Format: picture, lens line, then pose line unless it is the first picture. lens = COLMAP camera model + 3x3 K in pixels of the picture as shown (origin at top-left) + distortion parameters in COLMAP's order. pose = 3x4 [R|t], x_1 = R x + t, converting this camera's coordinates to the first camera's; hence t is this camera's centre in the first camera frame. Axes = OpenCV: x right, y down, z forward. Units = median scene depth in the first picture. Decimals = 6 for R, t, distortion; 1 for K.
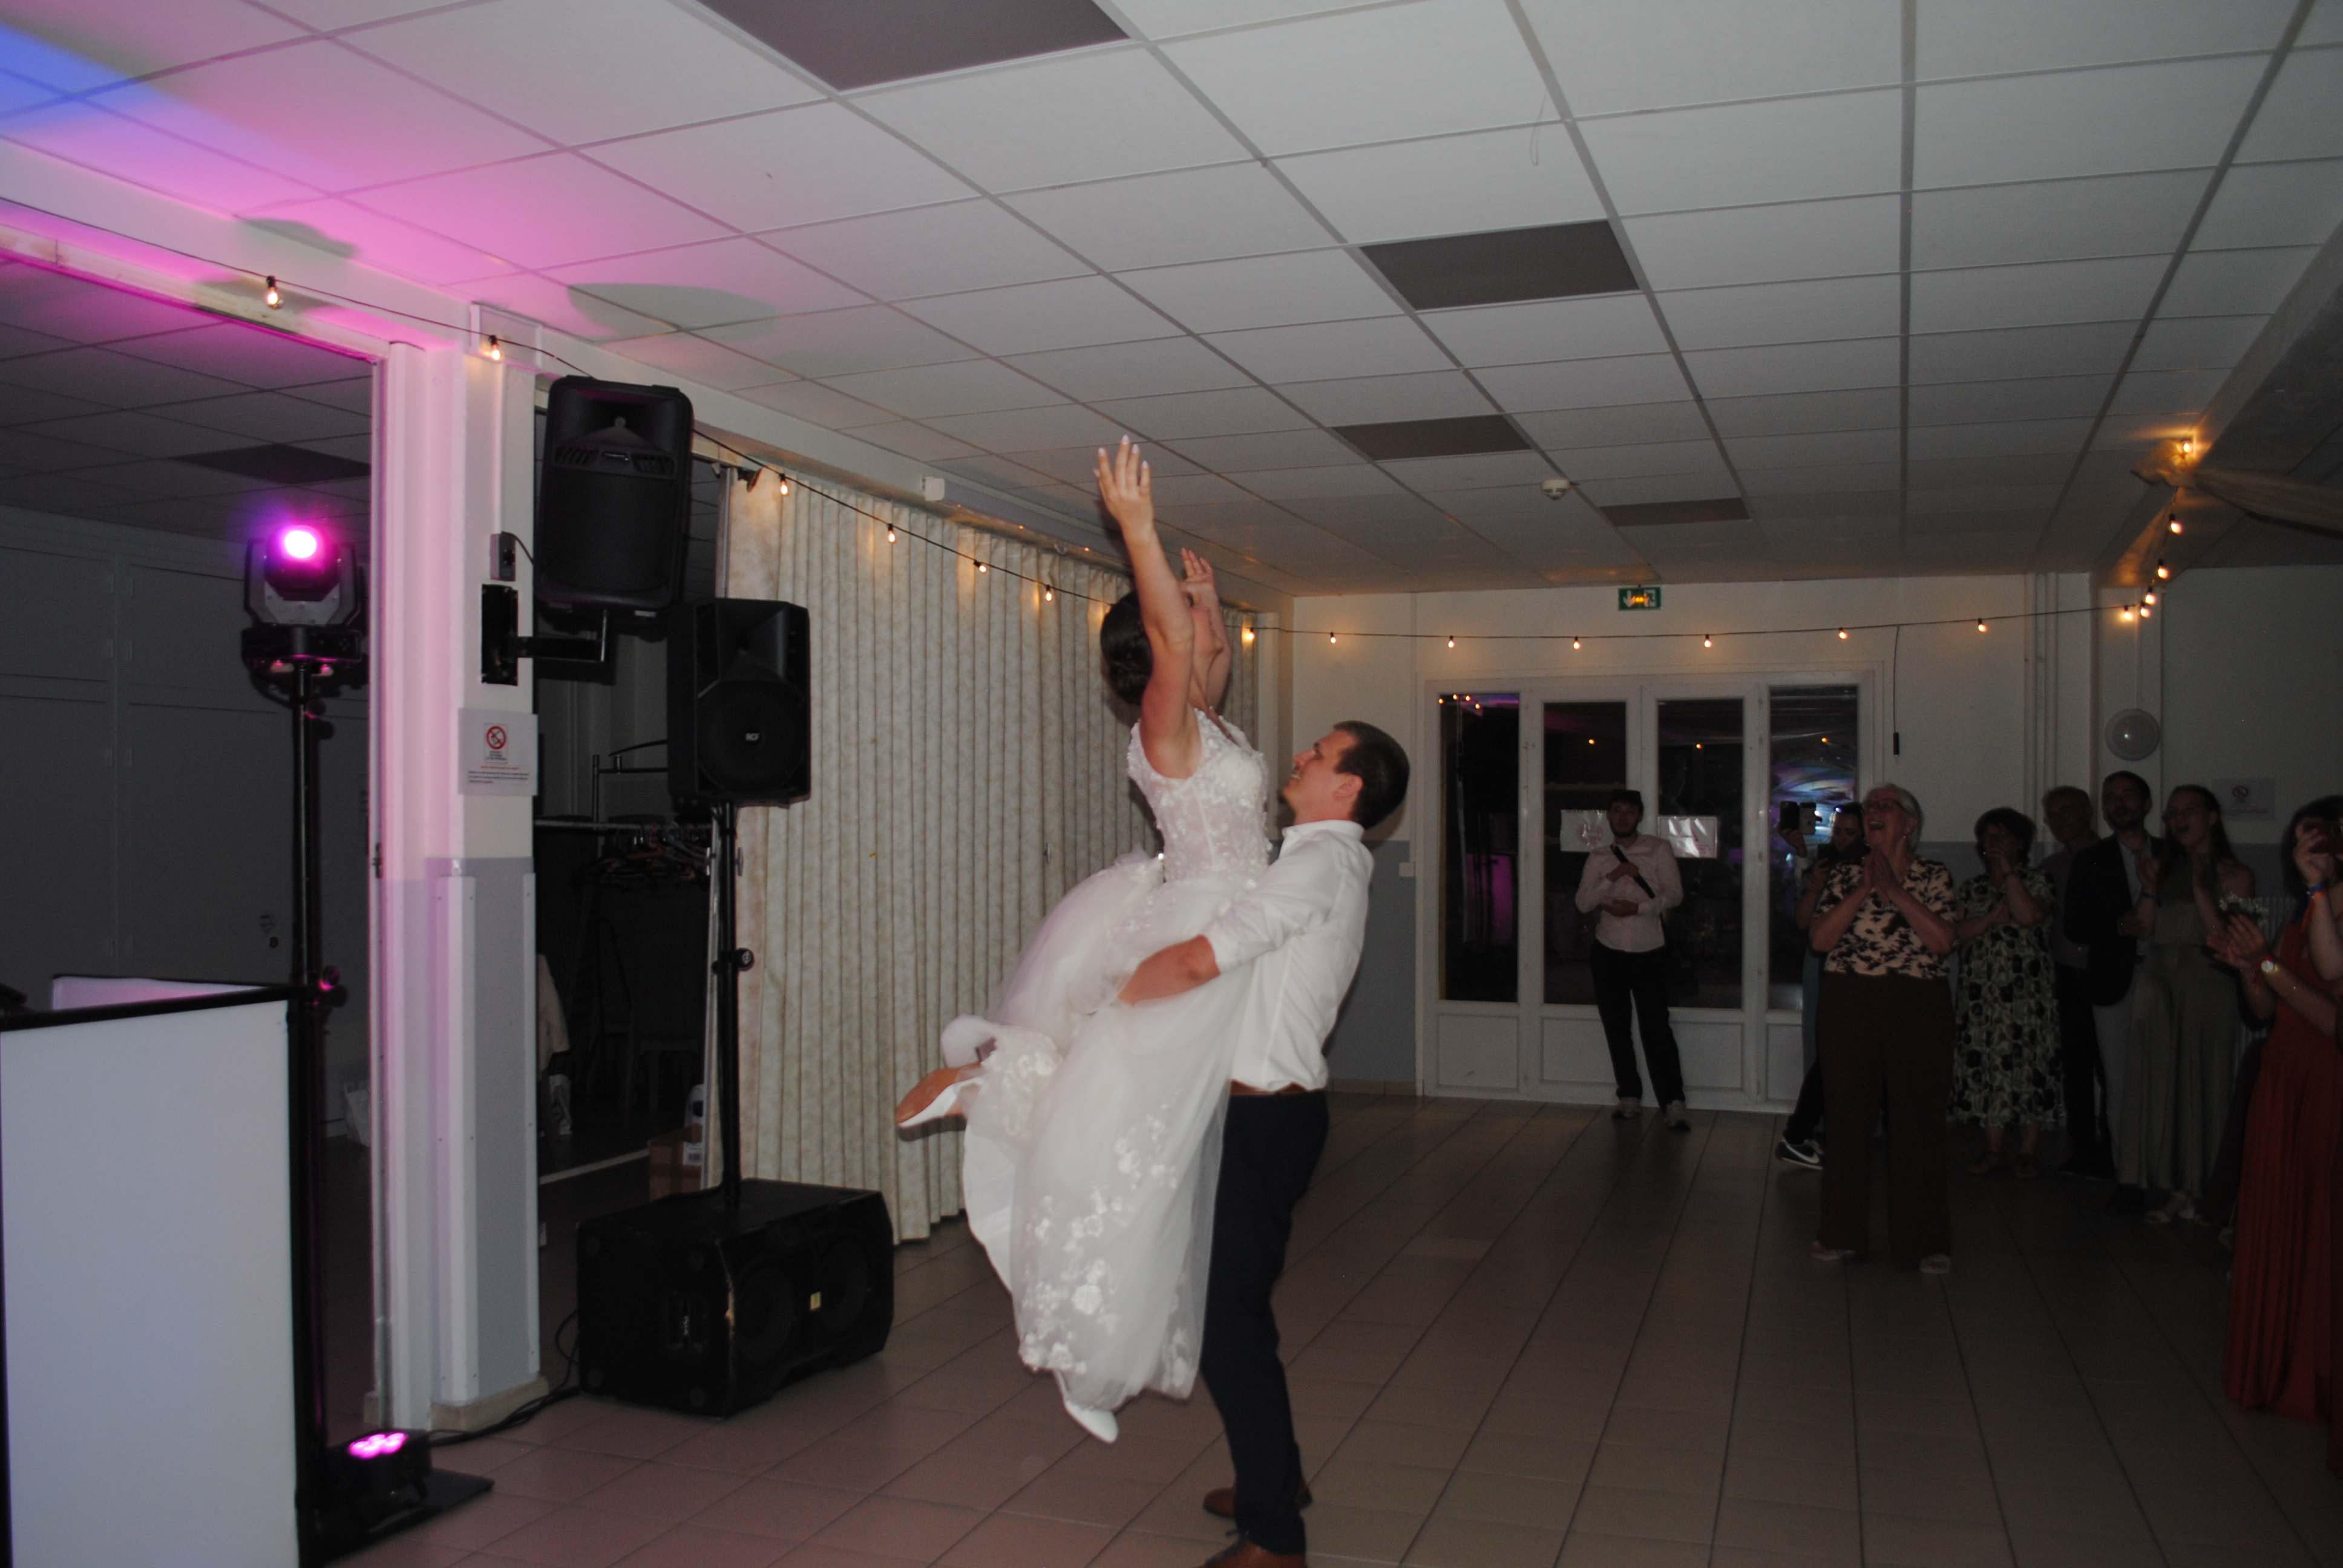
lens RADIAL K [[1889.7, 0, 1166.5], [0, 1889.7, 829.1], [0, 0, 1]] dist [-0.063315, -0.007391]
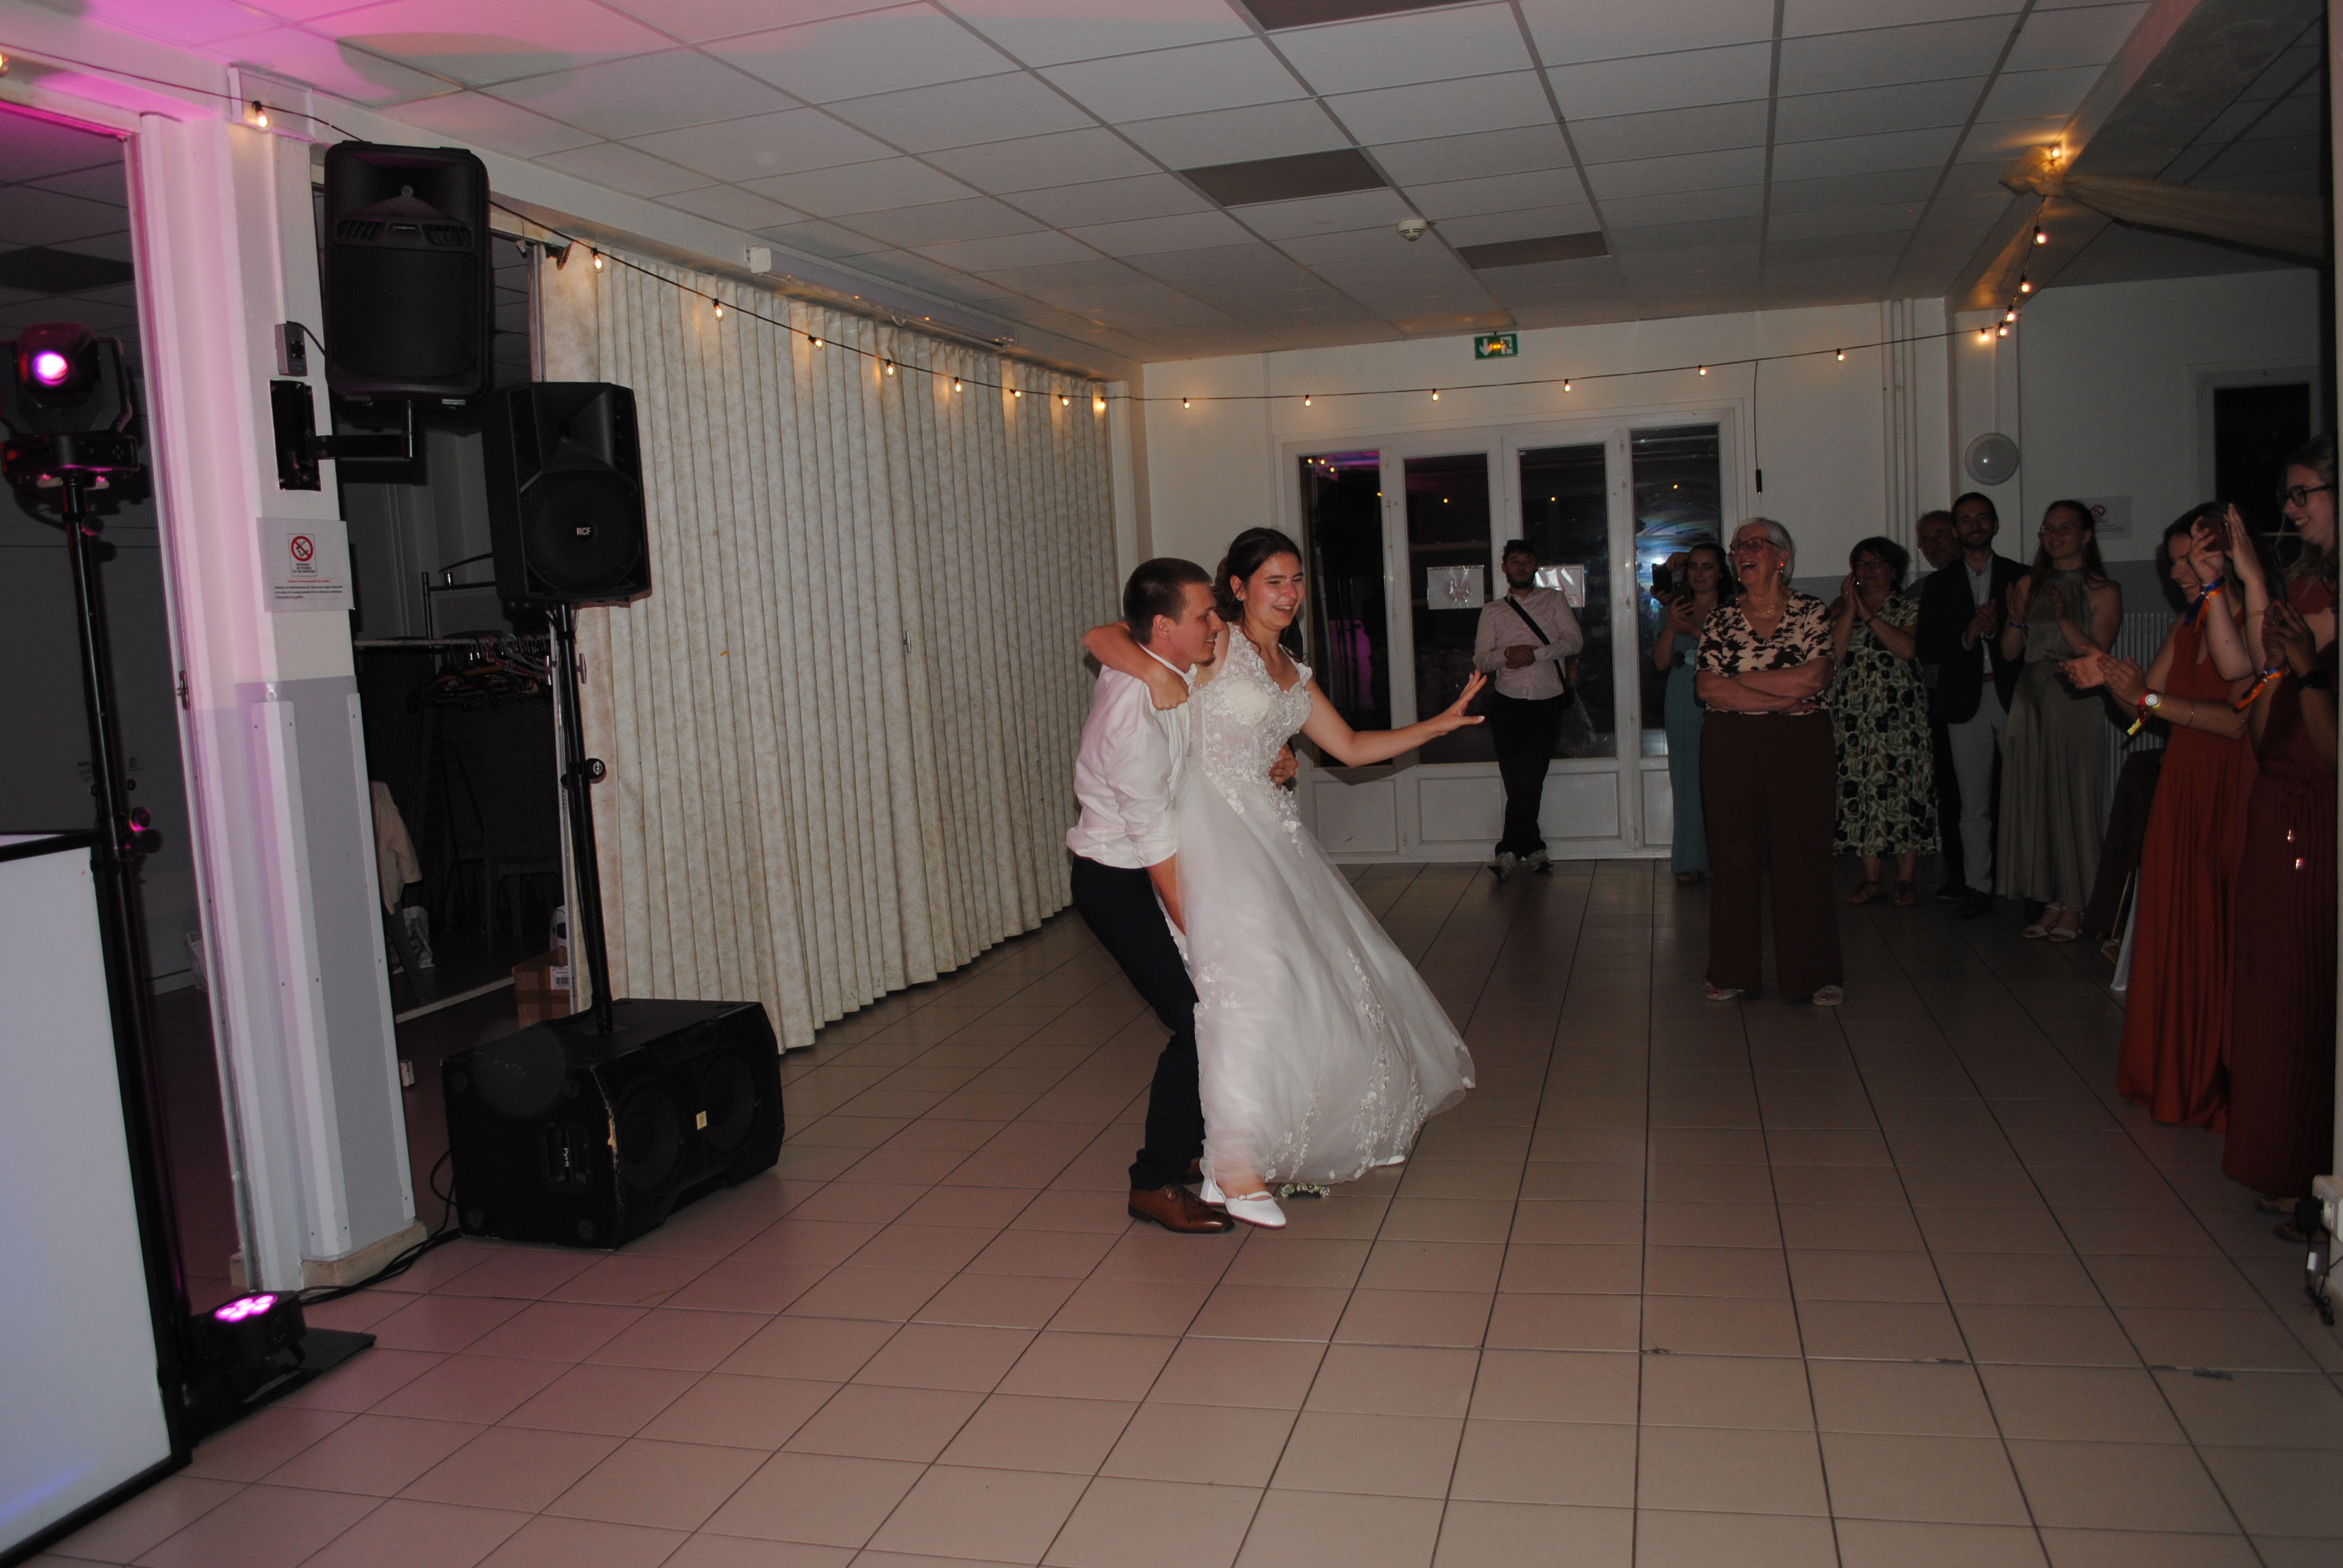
lens RADIAL K [[1879.9, 0, 1160.2], [0, 1879.9, 788.2], [0, 0, 1]] dist [-0.067700, 0.000327]
pose [[0.995385, -0.067332, 0.068378, -0.006287], [0.060802, 0.993764, 0.093467, 0.006688], [-0.074245, -0.088878, 0.993272, 0.041587]]
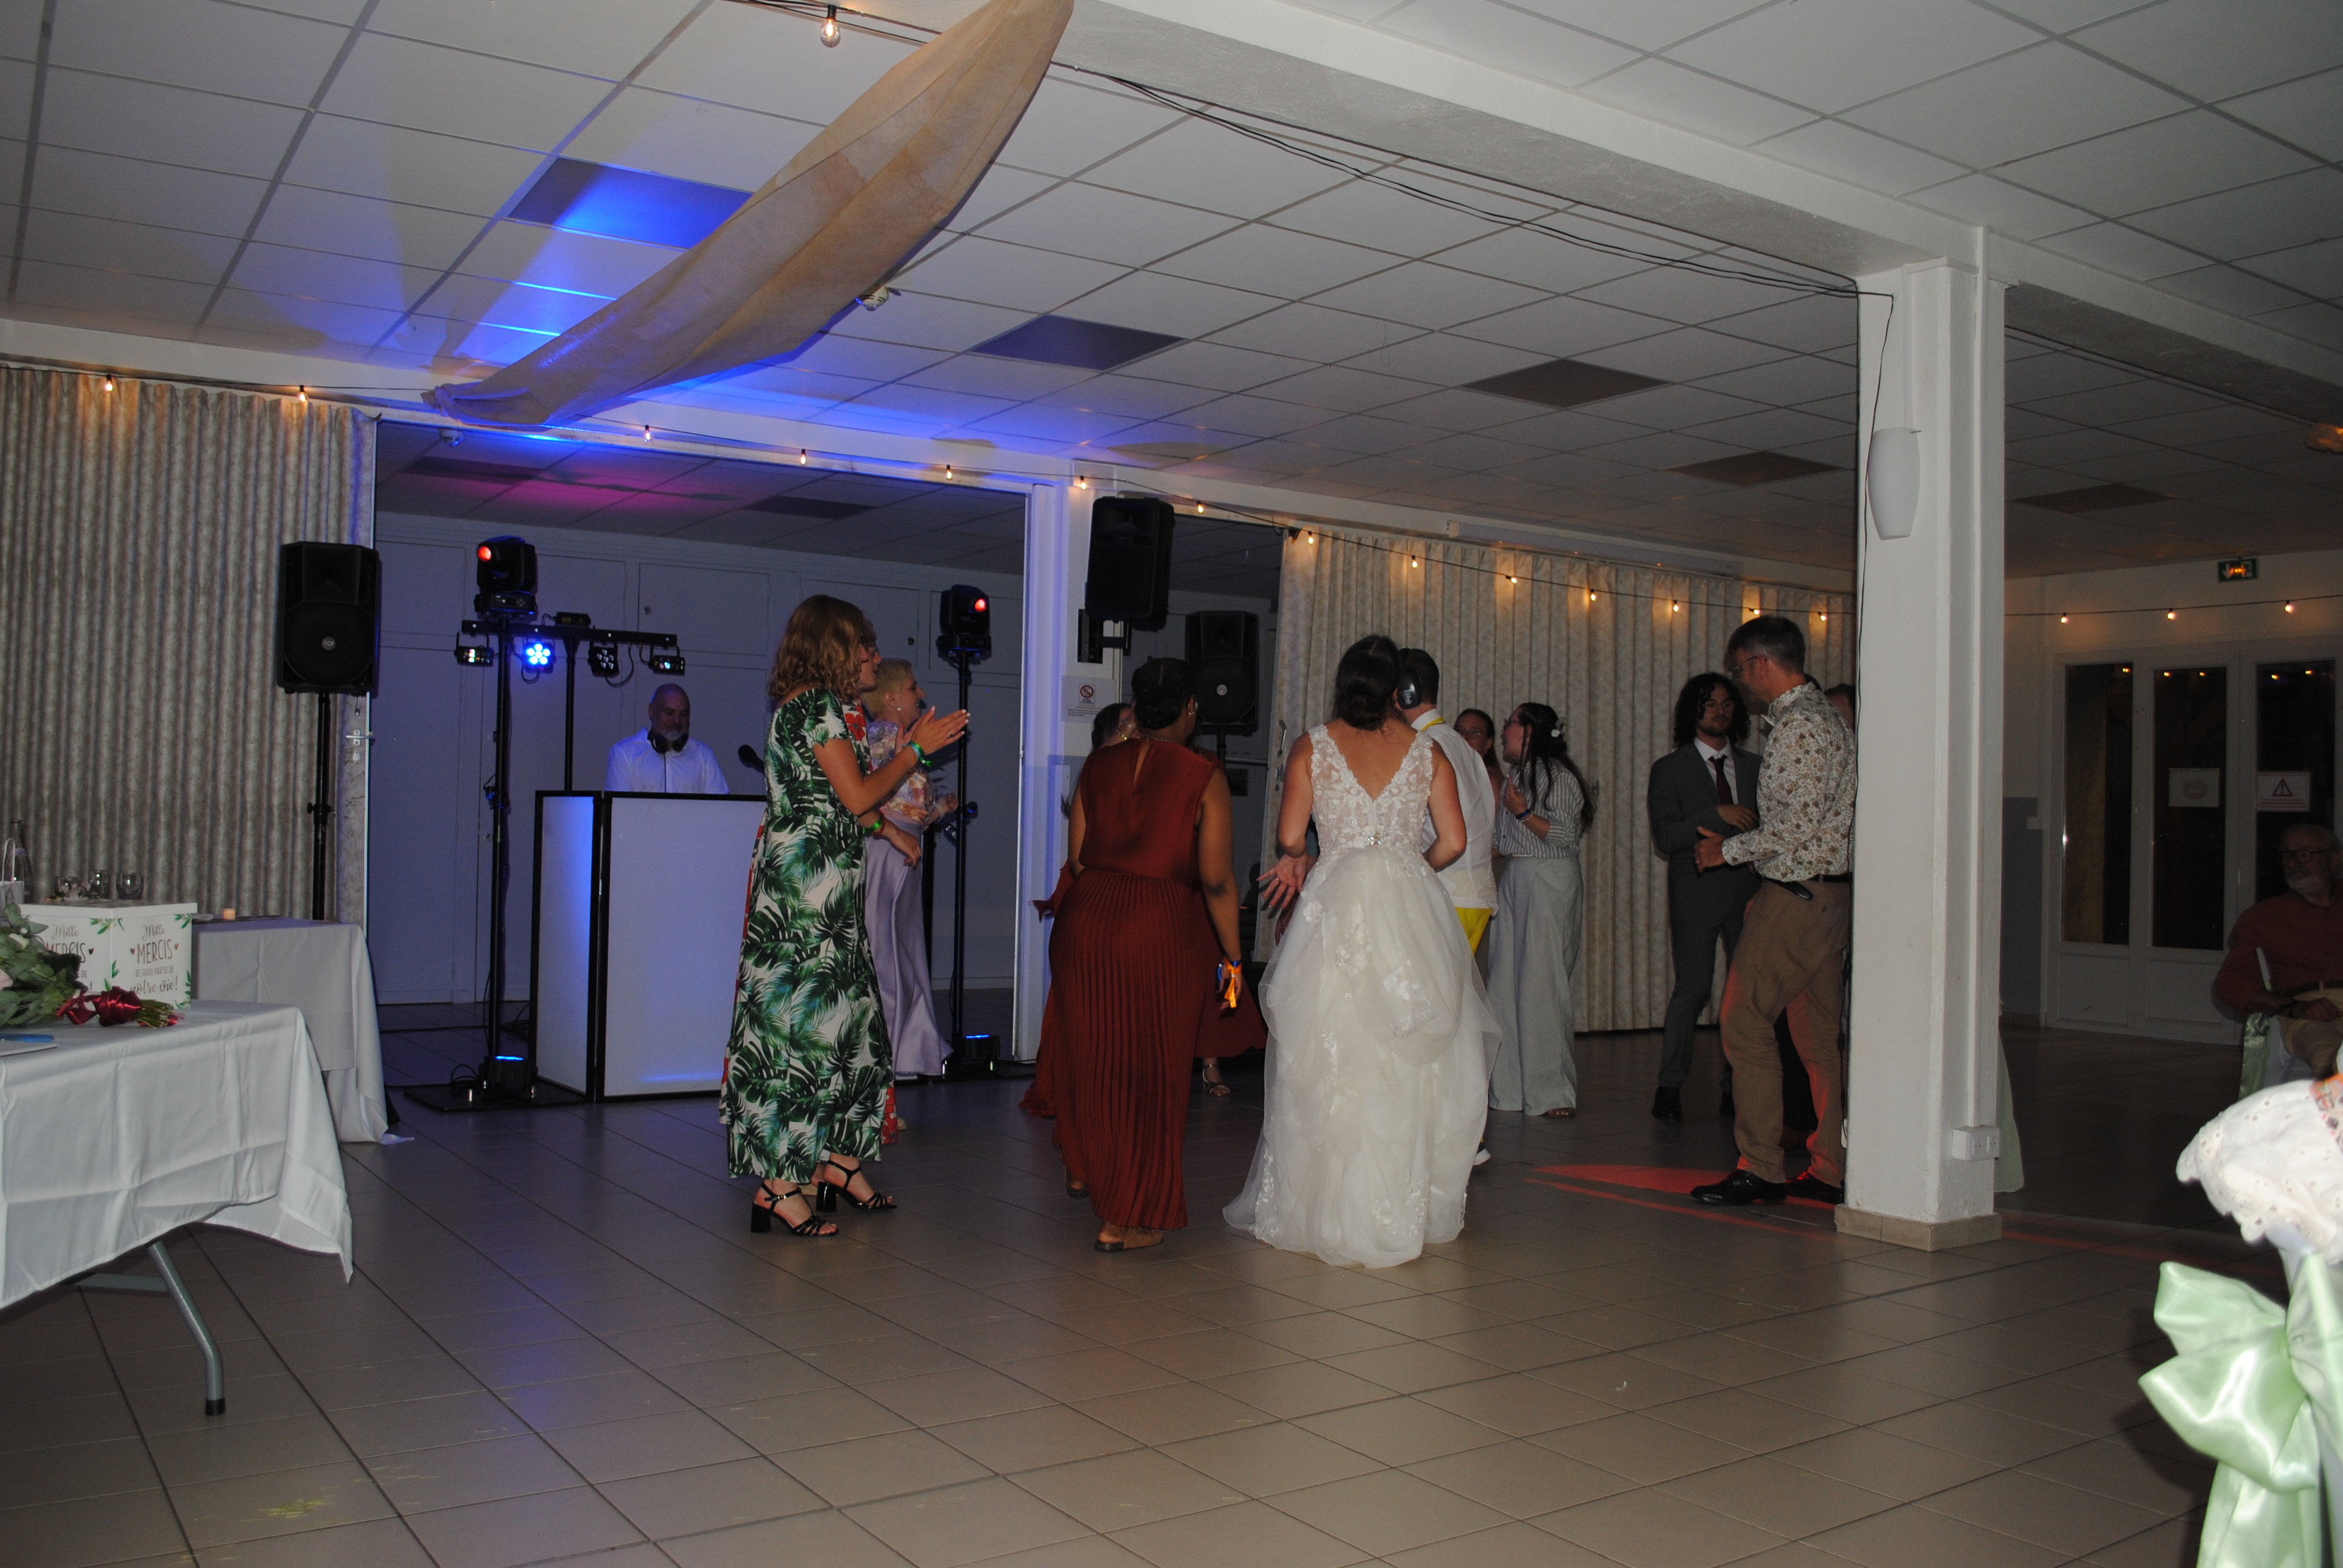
lens RADIAL K [[2002.0, 0, 1171.5], [0, 2002.0, 784.0], [0, 0, 1]] dist [-0.054980, -0.000378]
pose [[0.808958, 0.001963, -0.587863, 0.643247], [-0.024288, 0.999252, -0.030086, 0.073622], [0.587364, 0.038616, 0.808401, -0.399625]]
